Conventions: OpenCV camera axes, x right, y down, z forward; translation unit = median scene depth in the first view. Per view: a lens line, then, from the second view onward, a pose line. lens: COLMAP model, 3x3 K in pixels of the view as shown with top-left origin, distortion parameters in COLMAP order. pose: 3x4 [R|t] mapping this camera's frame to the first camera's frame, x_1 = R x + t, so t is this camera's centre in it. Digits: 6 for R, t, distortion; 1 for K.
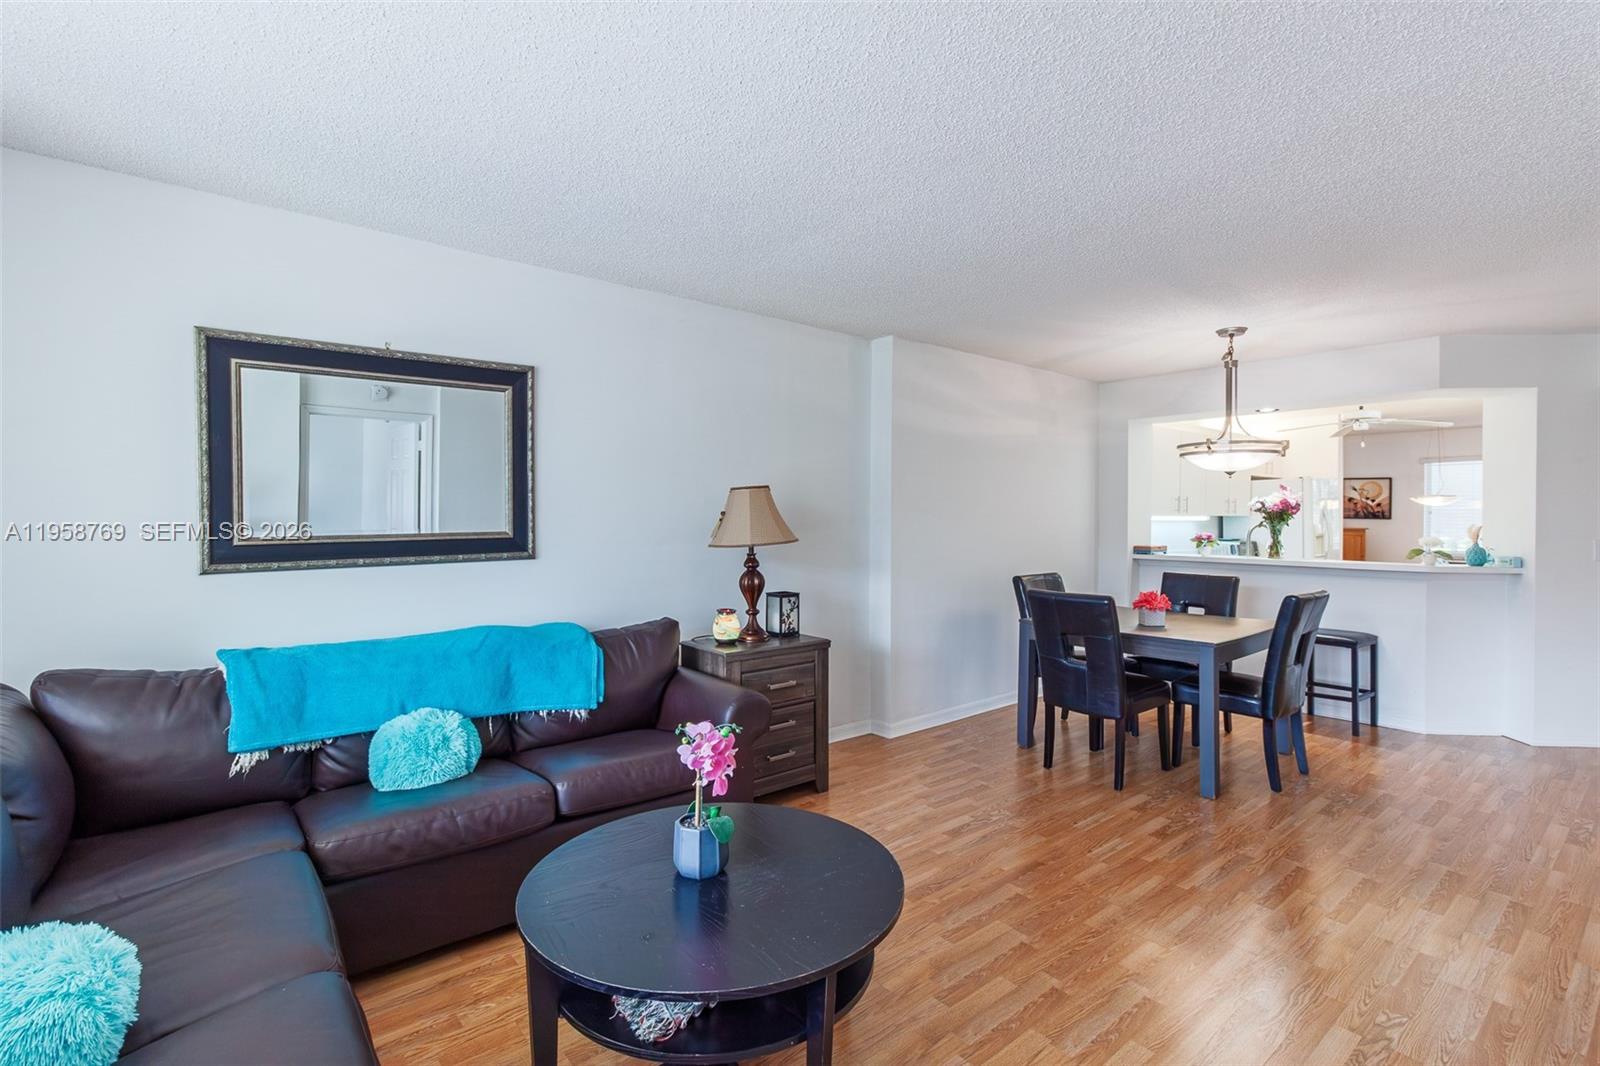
lens RADIAL K [[744.0, 0, 803.2], [0, 744.0, 519.1], [0, 0, 1]] dist [-0.000026, 0.000683]
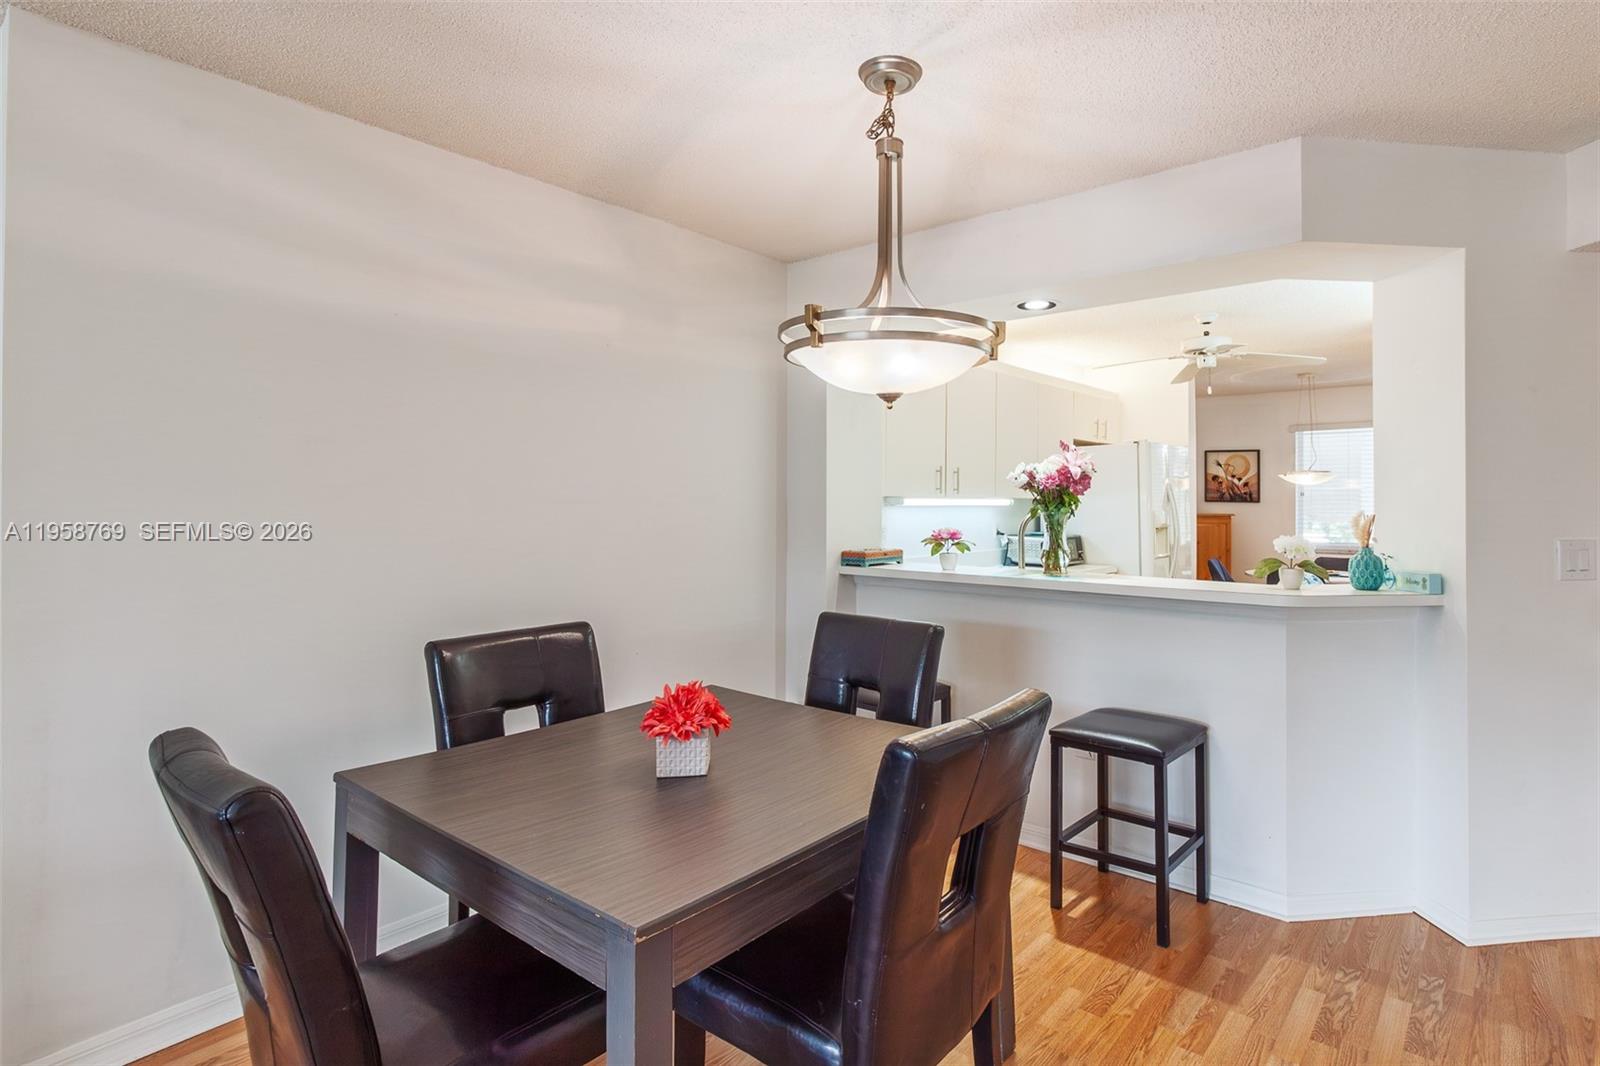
lens RADIAL K [[811.4, 0, 878.5], [0, 811.4, 490.5], [0, 0, 1]] dist [-0.000916, 0.000062]
pose [[0.977398, 0.000223, 0.211405, 0.486276], [0.003337, 0.999859, -0.016482, 0.000316], [-0.211379, 0.016815, 0.977260, 0.559241]]
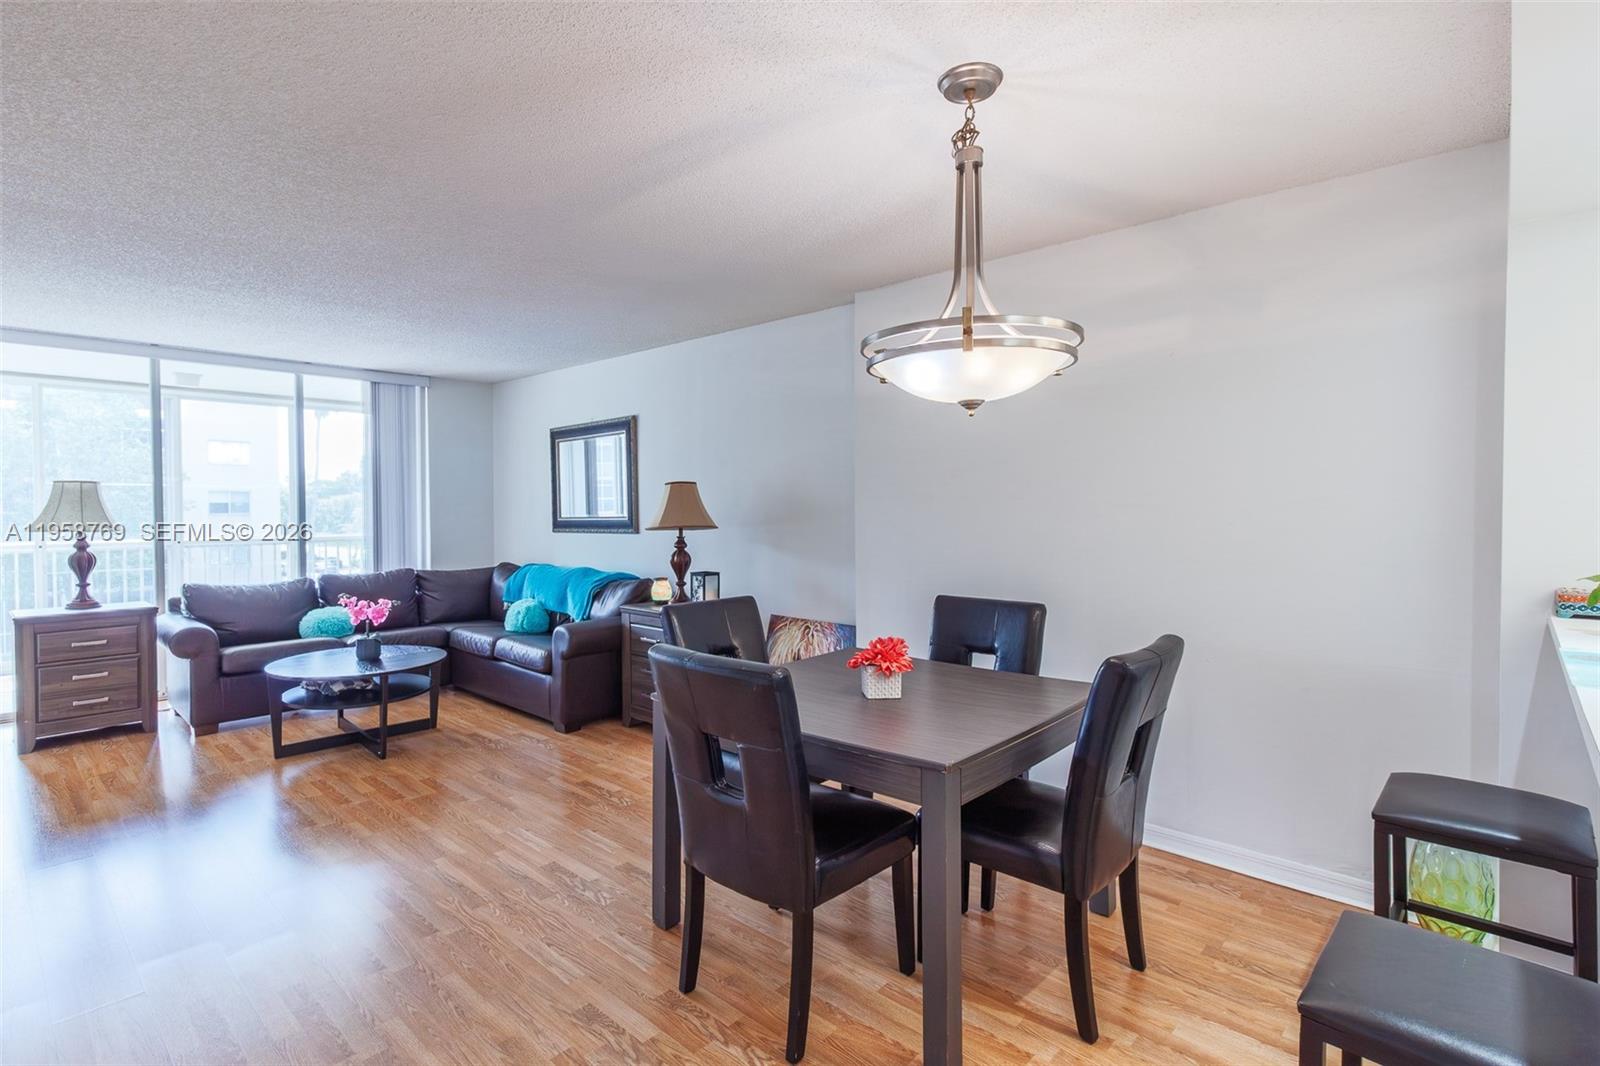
lens RADIAL K [[773.8, 0, 779.6], [0, 773.8, 517.9], [0, 0, 1]] dist [0.007385, 0.001112]
pose [[0.121464, 0.012265, -0.992520, 1.061732], [0.001965, 0.999919, 0.012597, -0.001313], [0.992594, -0.003480, 0.121430, 0.865248]]
